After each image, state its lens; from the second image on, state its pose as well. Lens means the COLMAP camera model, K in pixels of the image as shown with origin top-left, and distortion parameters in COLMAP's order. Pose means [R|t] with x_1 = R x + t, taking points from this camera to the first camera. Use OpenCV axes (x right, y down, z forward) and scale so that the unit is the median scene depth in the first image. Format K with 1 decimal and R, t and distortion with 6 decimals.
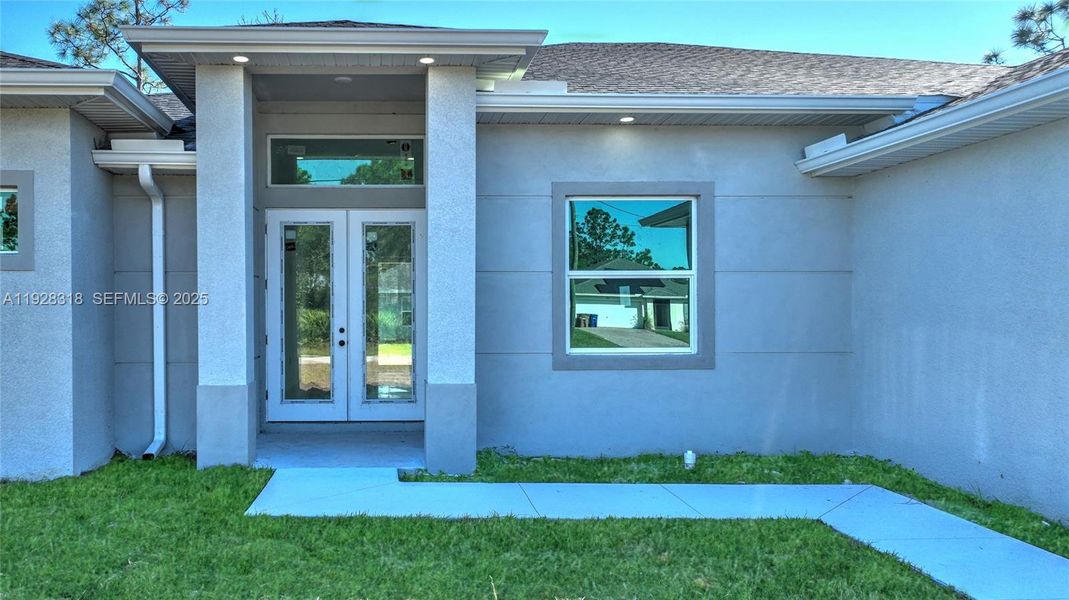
lens RADIAL K [[684.0, 0, 533.1], [0, 684.0, 322.2], [0, 0, 1]] dist [0.000733, -0.000908]
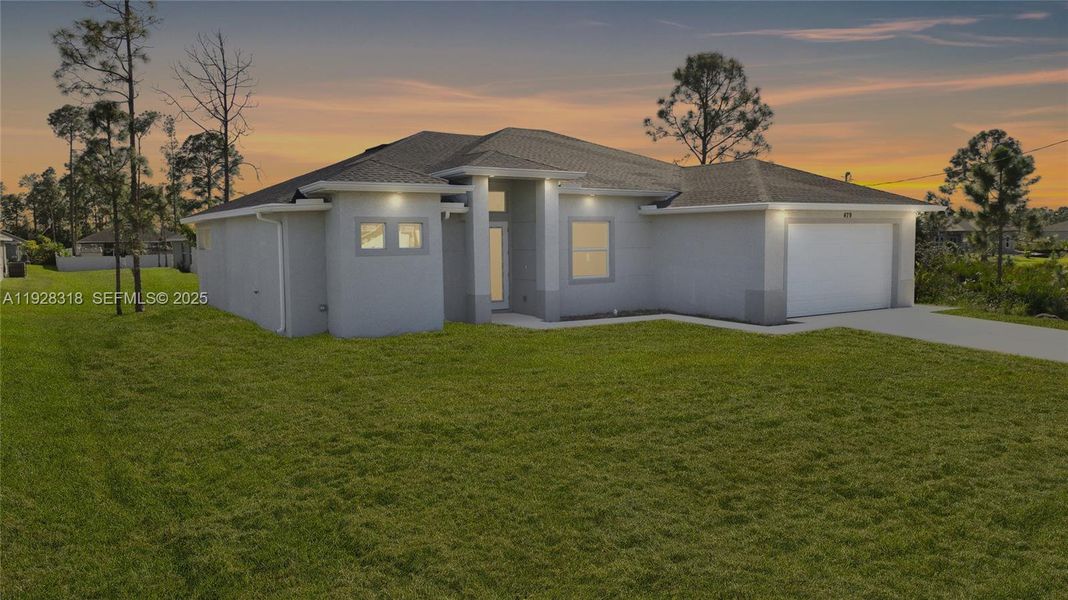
lens RADIAL K [[788.7, 0, 534.0], [0, 788.7, 300.0], [0, 0, 1]] dist [-0.002862, -0.001942]
pose [[0.849052, -0.045967, 0.526305, -1.799324], [0.017349, 0.998096, 0.059184, -0.060656], [-0.528024, -0.041120, 0.848233, -1.657519]]
